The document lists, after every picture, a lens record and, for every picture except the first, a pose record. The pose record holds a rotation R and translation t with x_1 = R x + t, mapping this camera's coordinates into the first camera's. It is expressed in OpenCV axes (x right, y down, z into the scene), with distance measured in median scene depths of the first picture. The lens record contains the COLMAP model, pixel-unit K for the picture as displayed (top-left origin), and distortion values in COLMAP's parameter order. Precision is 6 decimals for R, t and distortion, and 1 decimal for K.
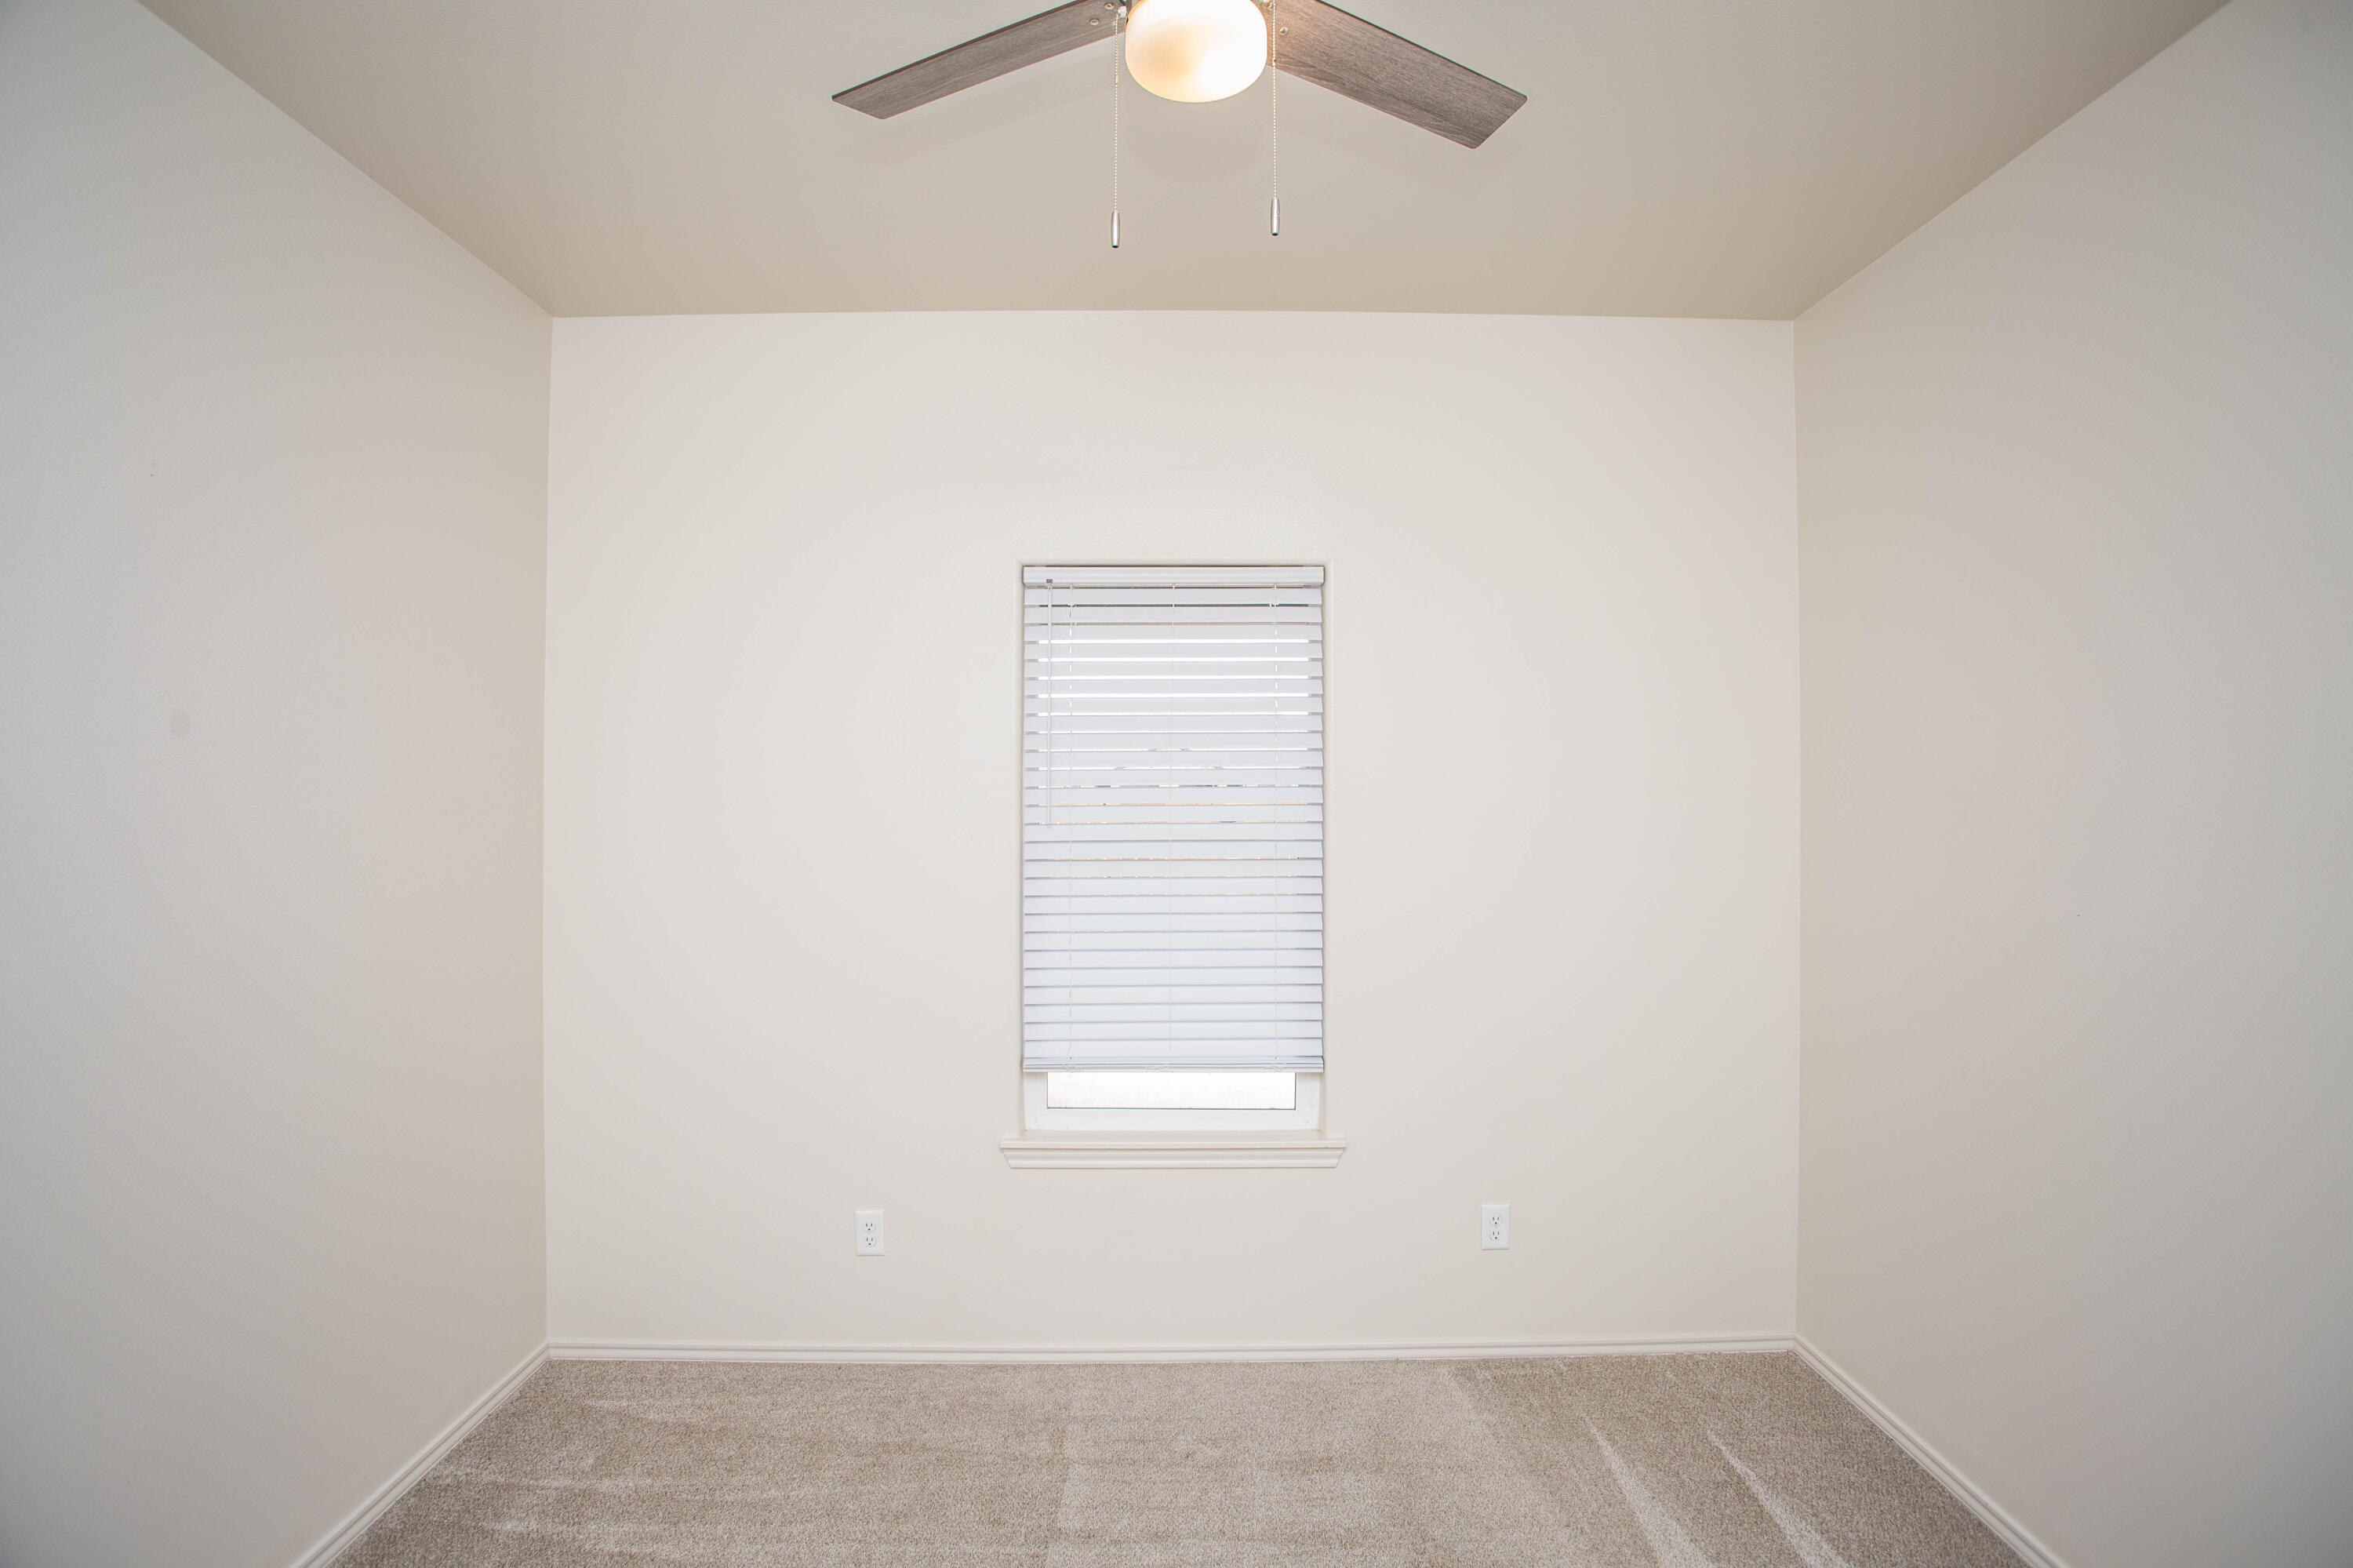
lens RADIAL K [[1134.8, 0, 1189.3], [0, 1134.8, 780.3], [0, 0, 1]] dist [-0.085140, 0.045122]
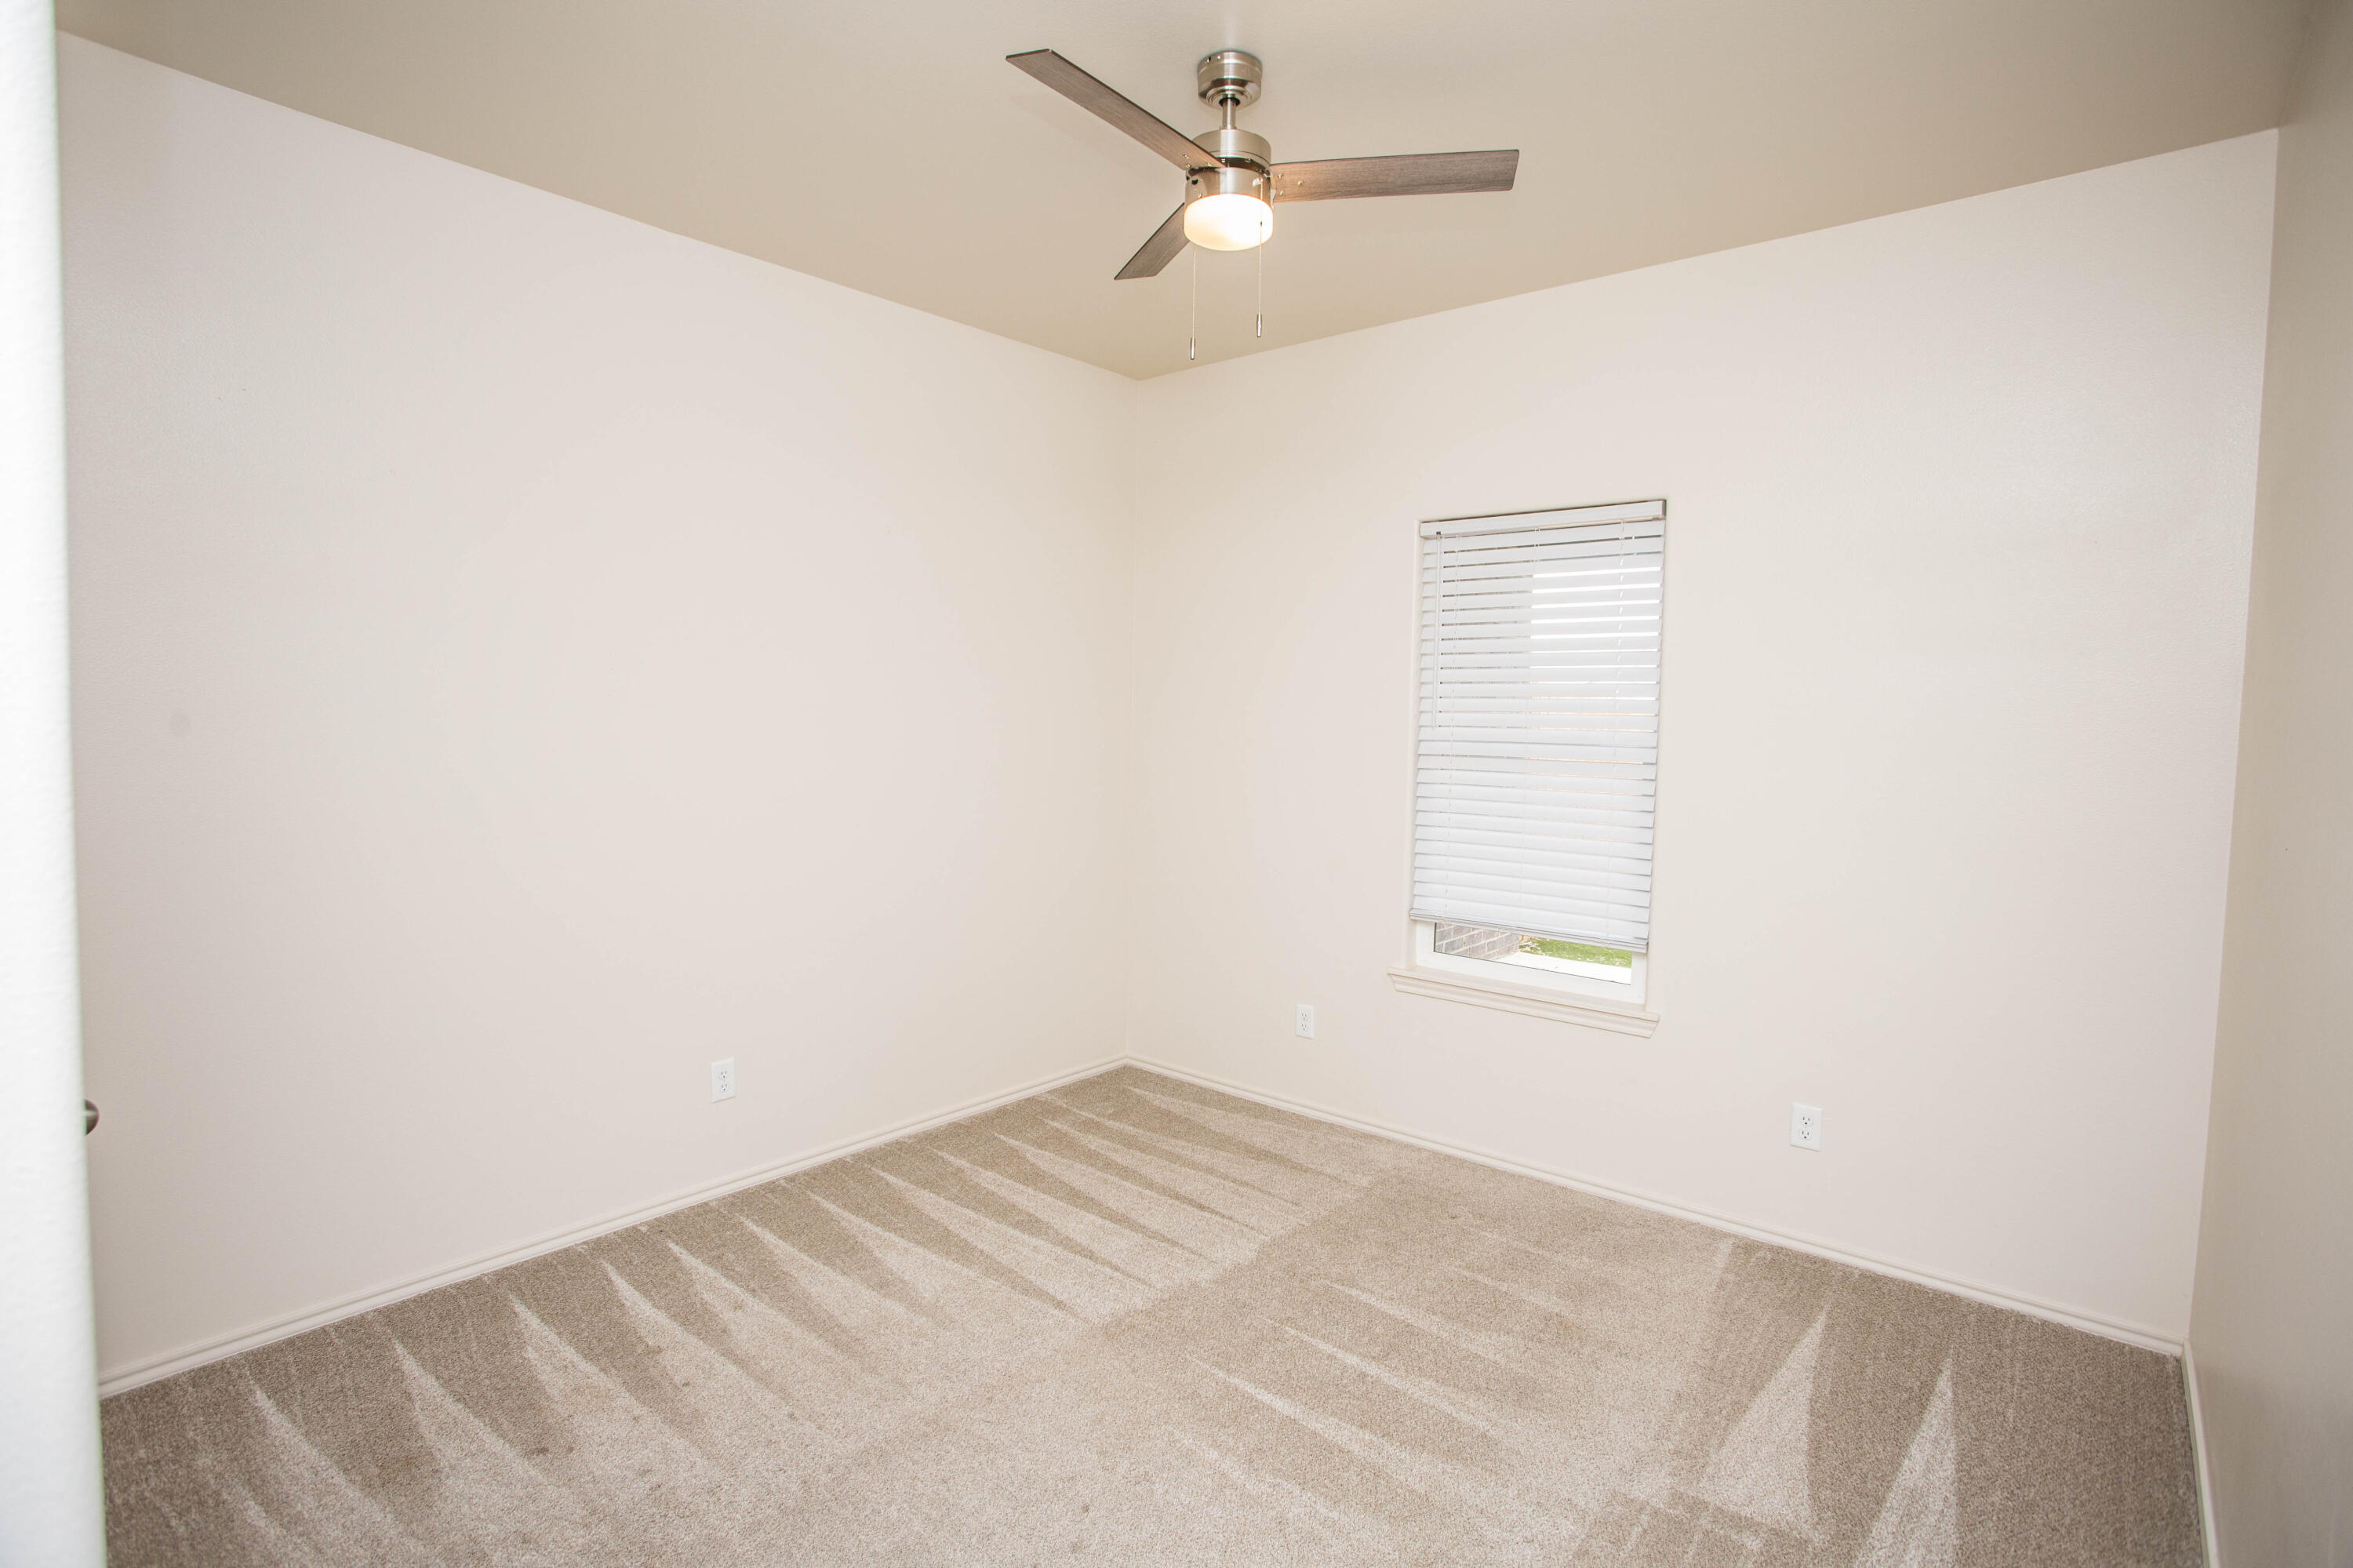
lens RADIAL K [[1134.8, 0, 1189.3], [0, 1134.8, 780.3], [0, 0, 1]] dist [-0.085140, 0.045122]
pose [[0.765332, 0.055689, -0.641222, 0.481520], [-0.015265, 0.997540, 0.068415, 0.016445], [0.643454, -0.042572, 0.764300, -0.144713]]
